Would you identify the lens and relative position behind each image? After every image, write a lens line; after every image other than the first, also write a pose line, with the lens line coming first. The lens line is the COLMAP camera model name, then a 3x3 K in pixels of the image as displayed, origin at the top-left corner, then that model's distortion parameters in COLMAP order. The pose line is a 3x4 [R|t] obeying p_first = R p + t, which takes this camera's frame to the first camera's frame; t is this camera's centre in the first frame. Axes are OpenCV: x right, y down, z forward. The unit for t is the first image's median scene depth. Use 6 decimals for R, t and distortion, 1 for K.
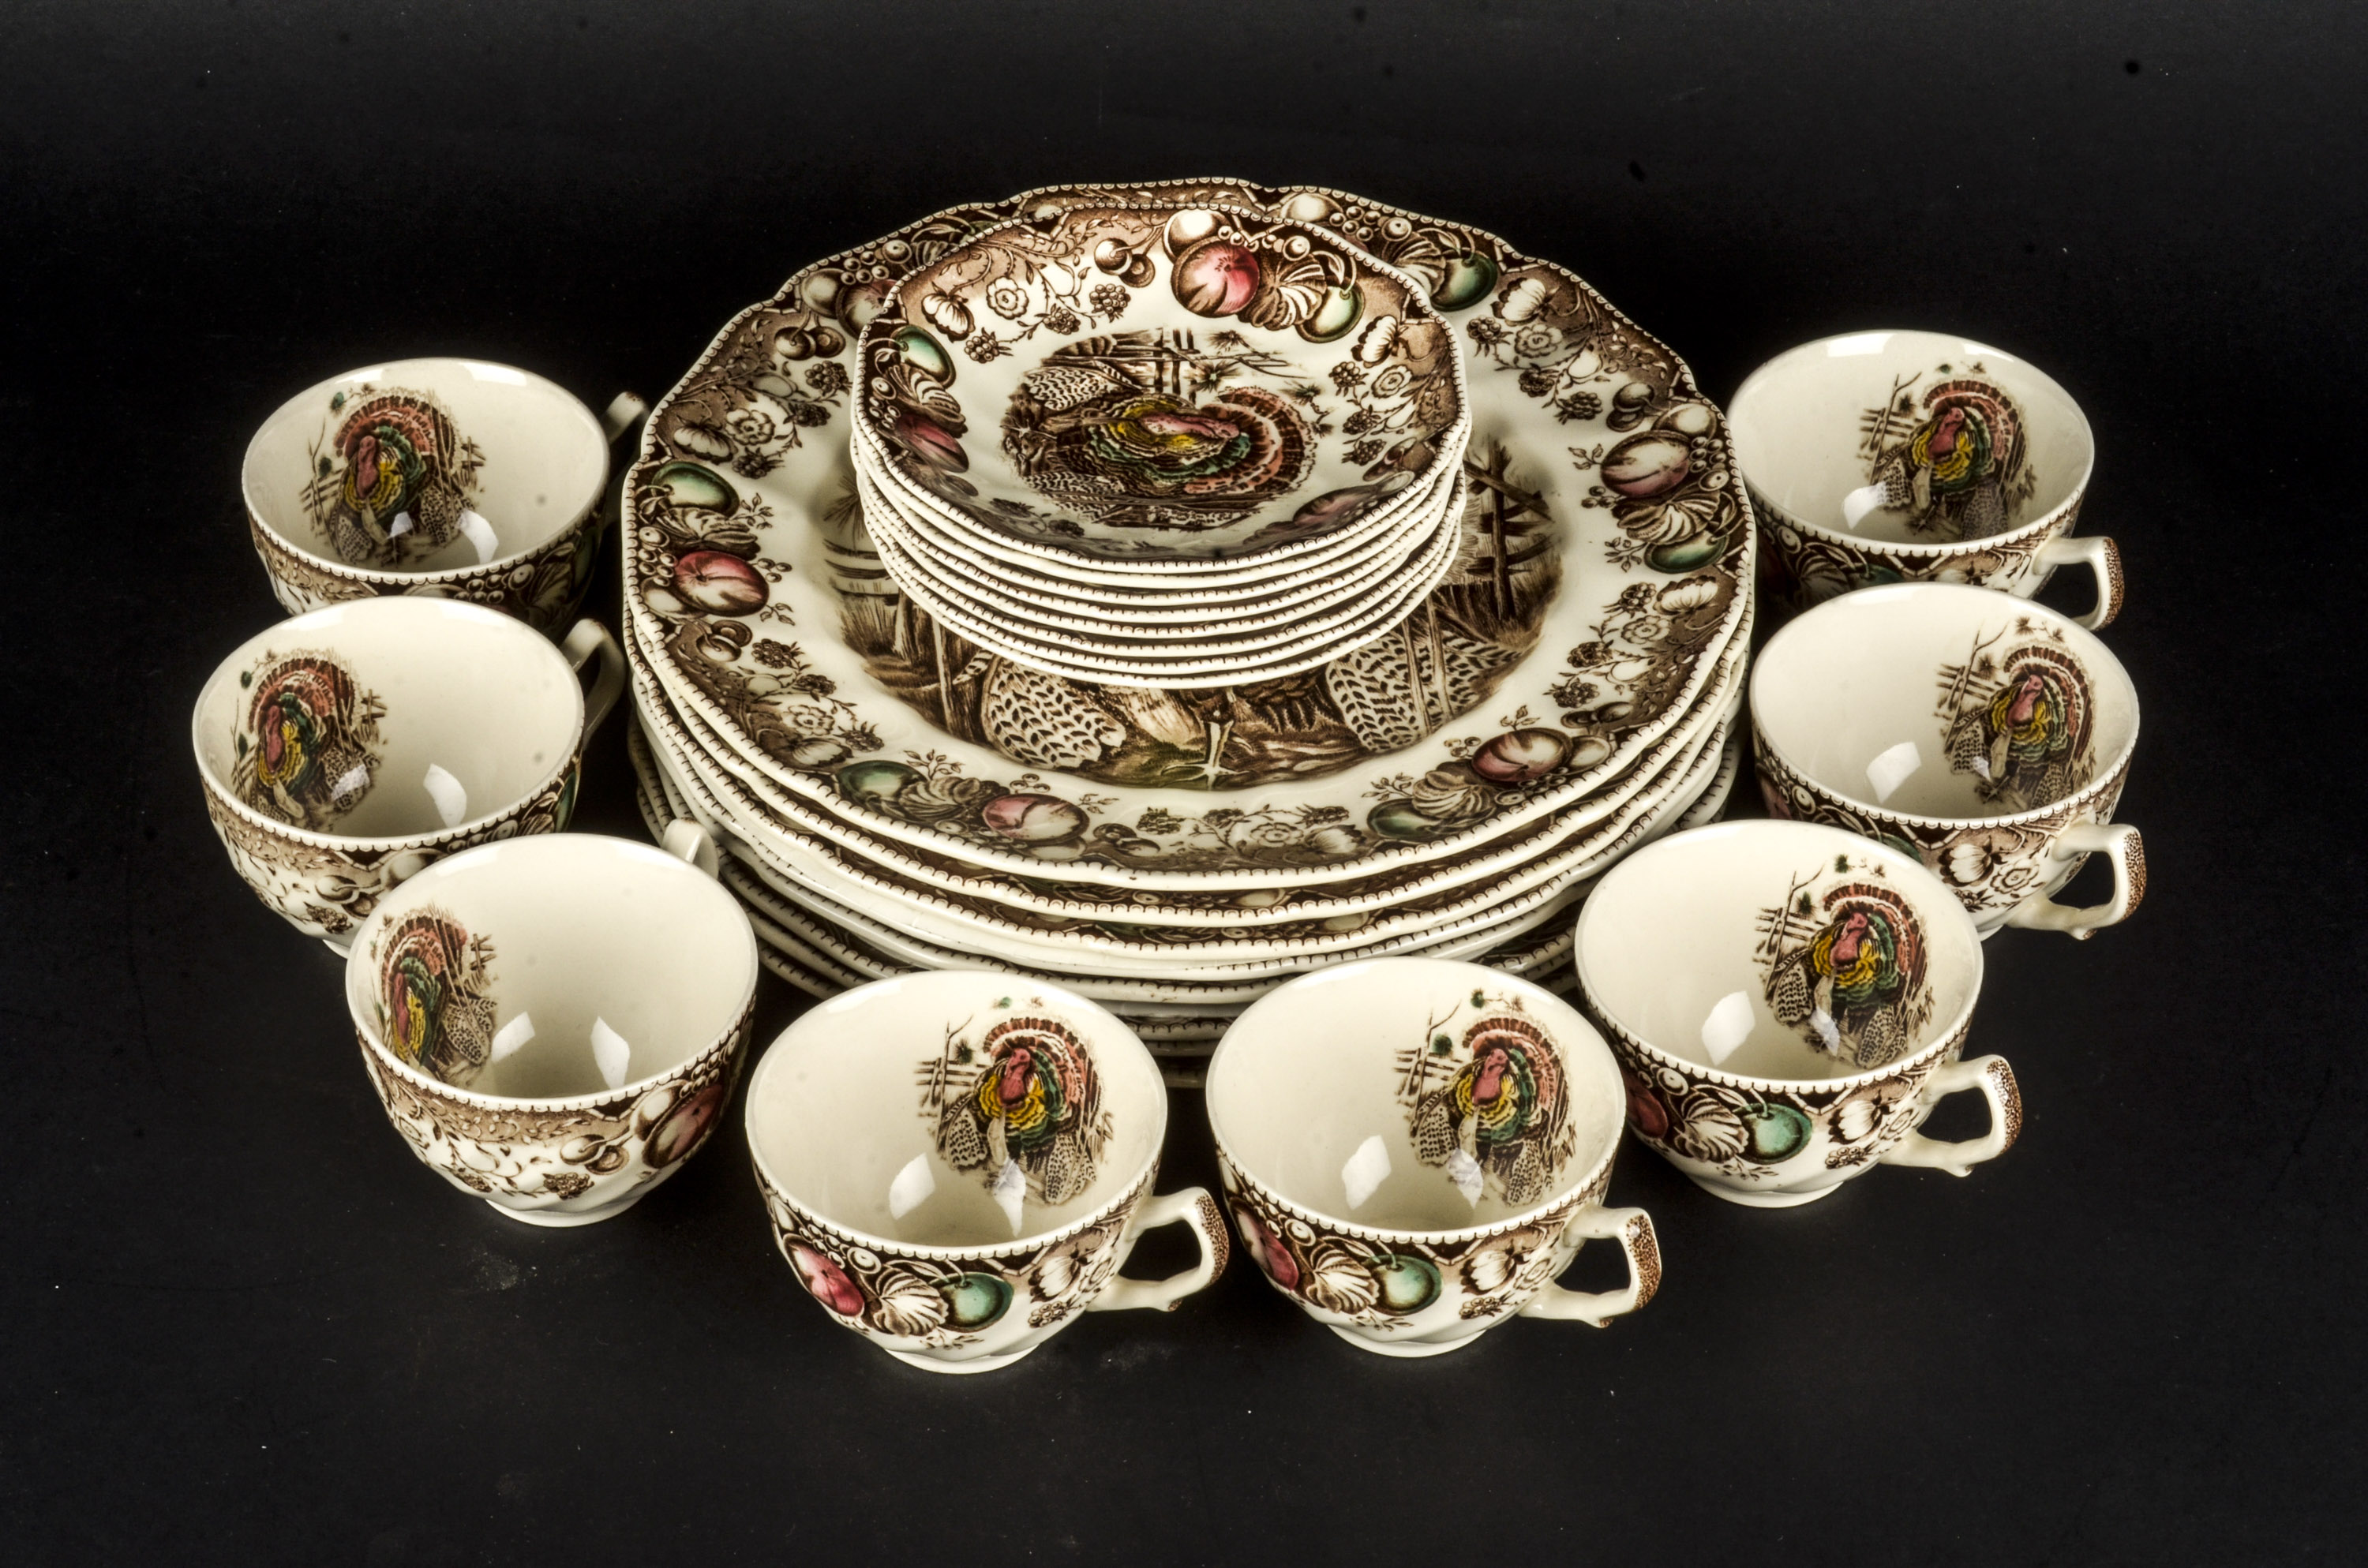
lens RADIAL K [[6297.9, 0, 1181.8], [0, 6297.9, 779.0], [0, 0, 1]] dist [-0.018615, 0.000000]
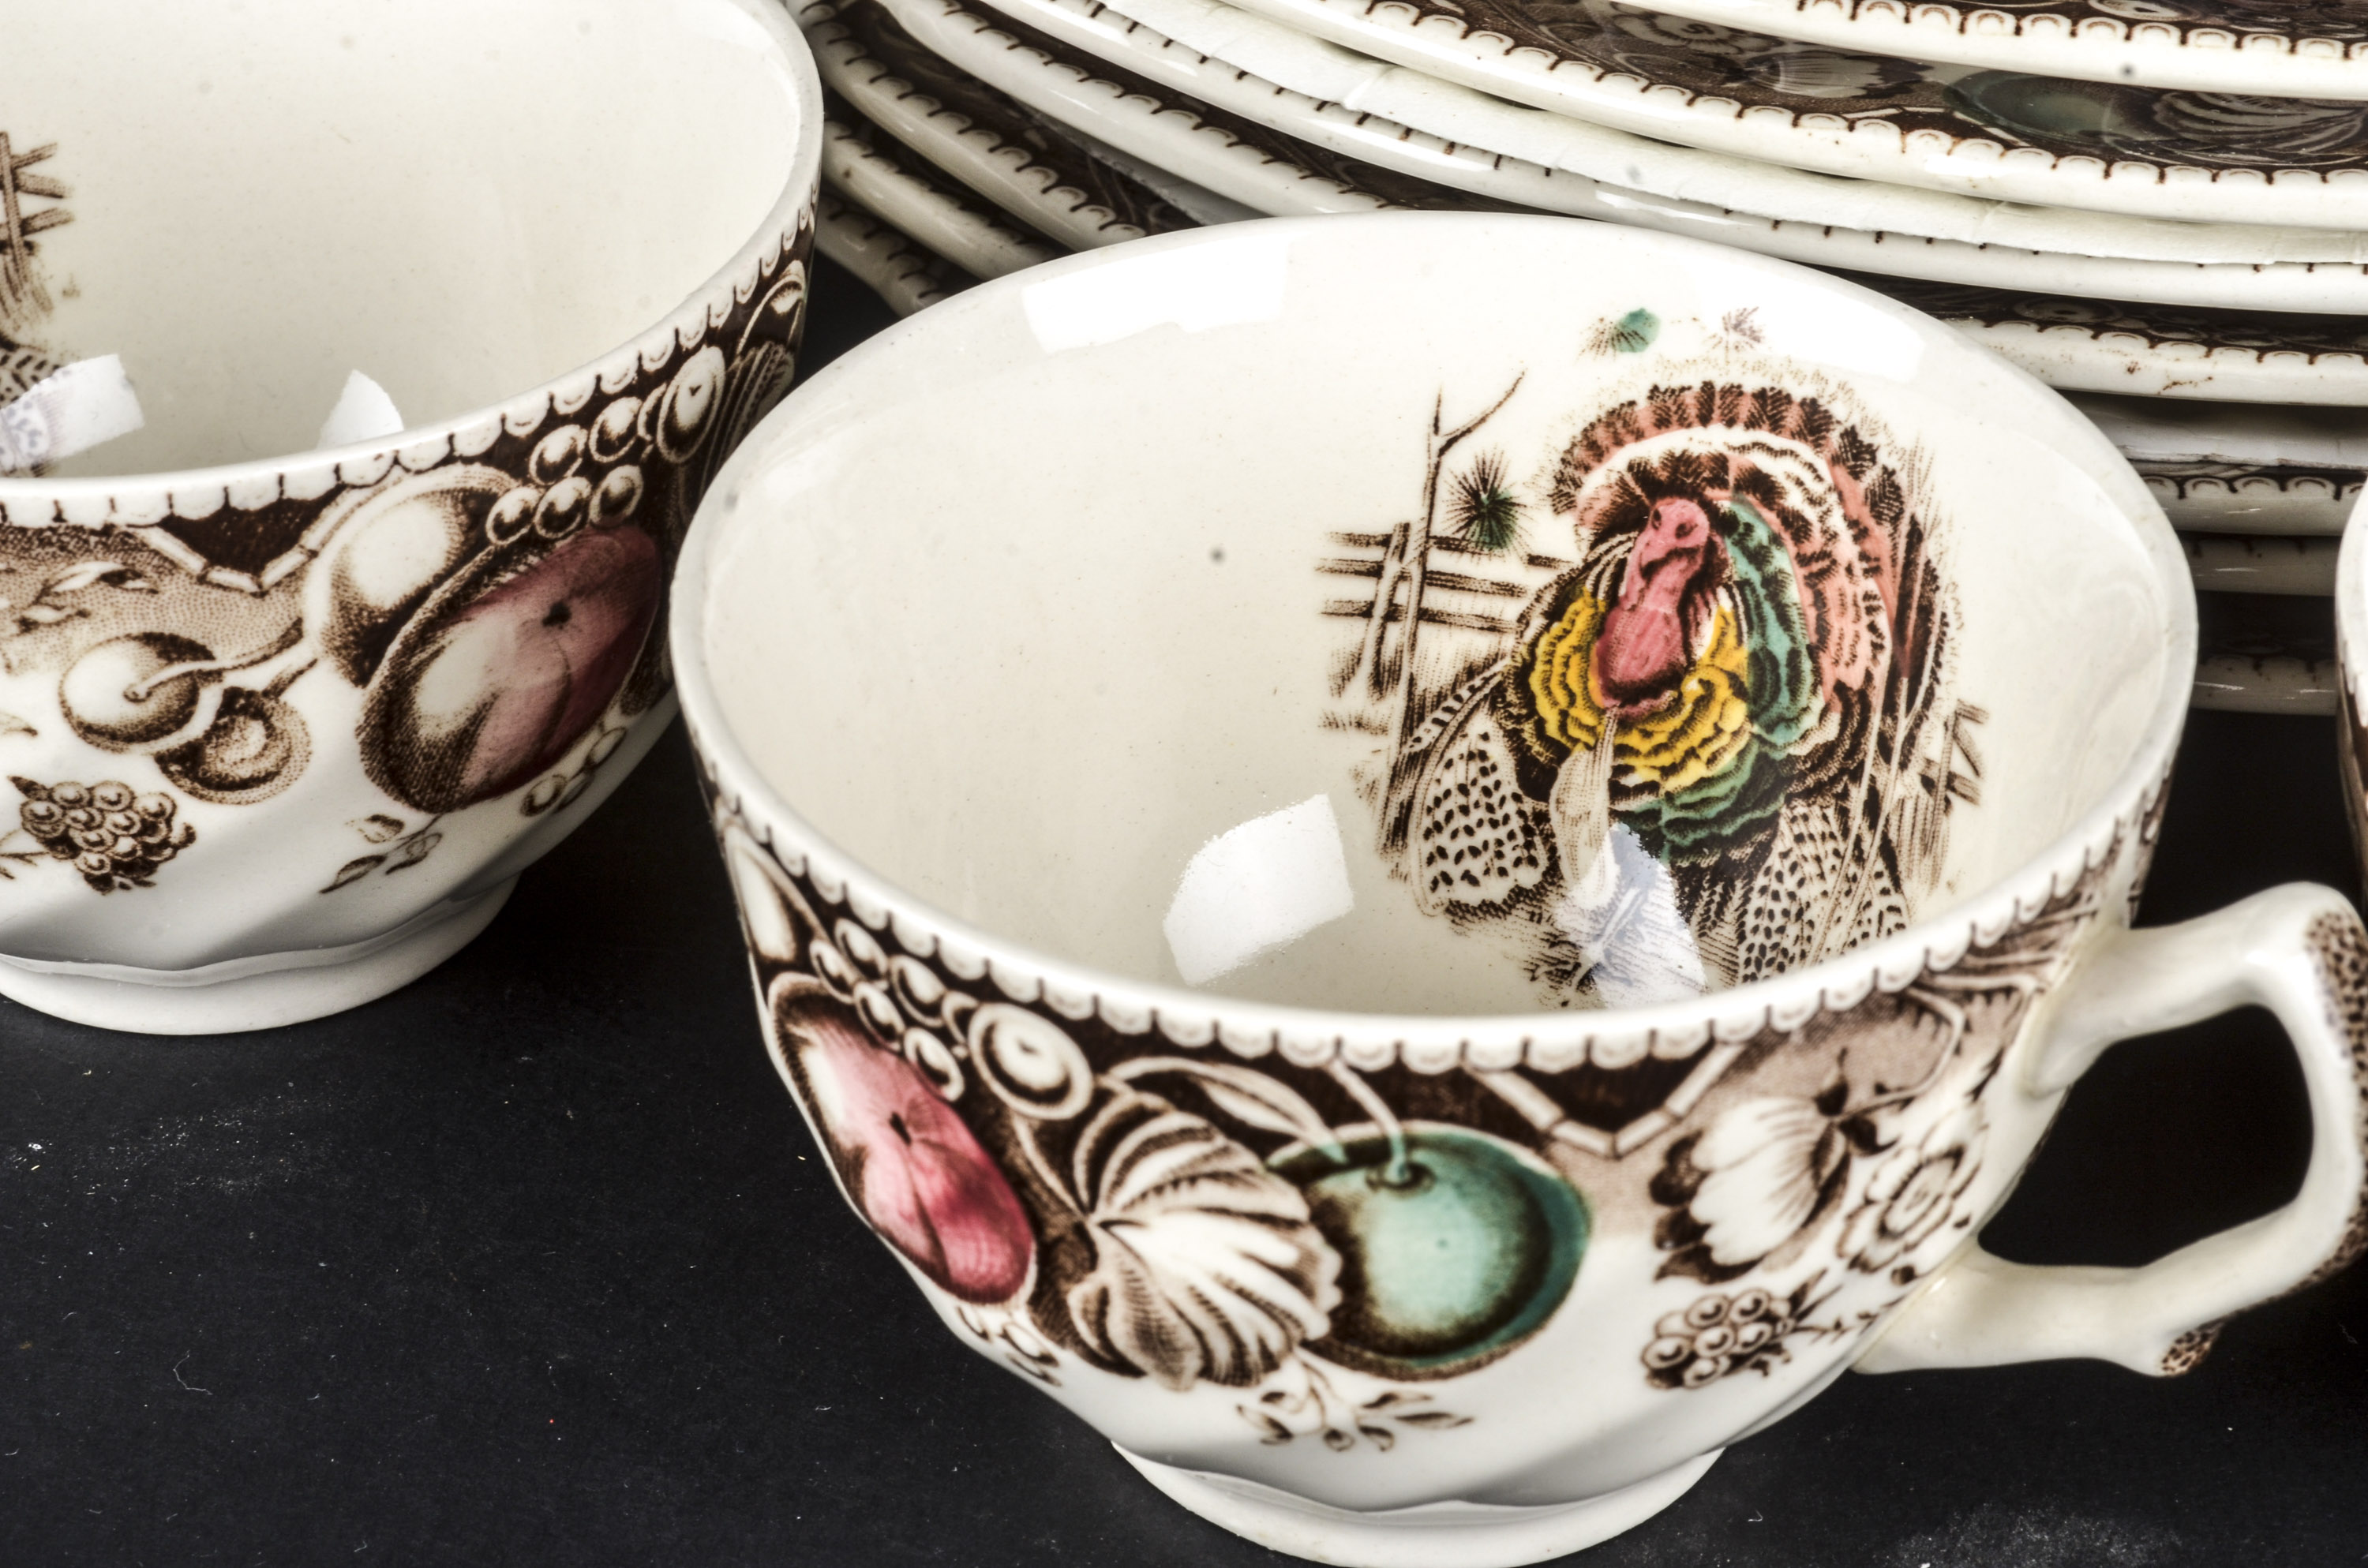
lens RADIAL K [[6297.9, 0, 1177.1], [0, 6297.9, 787.4], [0, 0, 1]] dist [-0.018615, 0.000000]
pose [[0.991500, 0.056193, -0.117343, -0.013483], [-0.067131, 0.993545, -0.091445, 0.085020], [0.111447, 0.098545, 0.988872, 0.707882]]
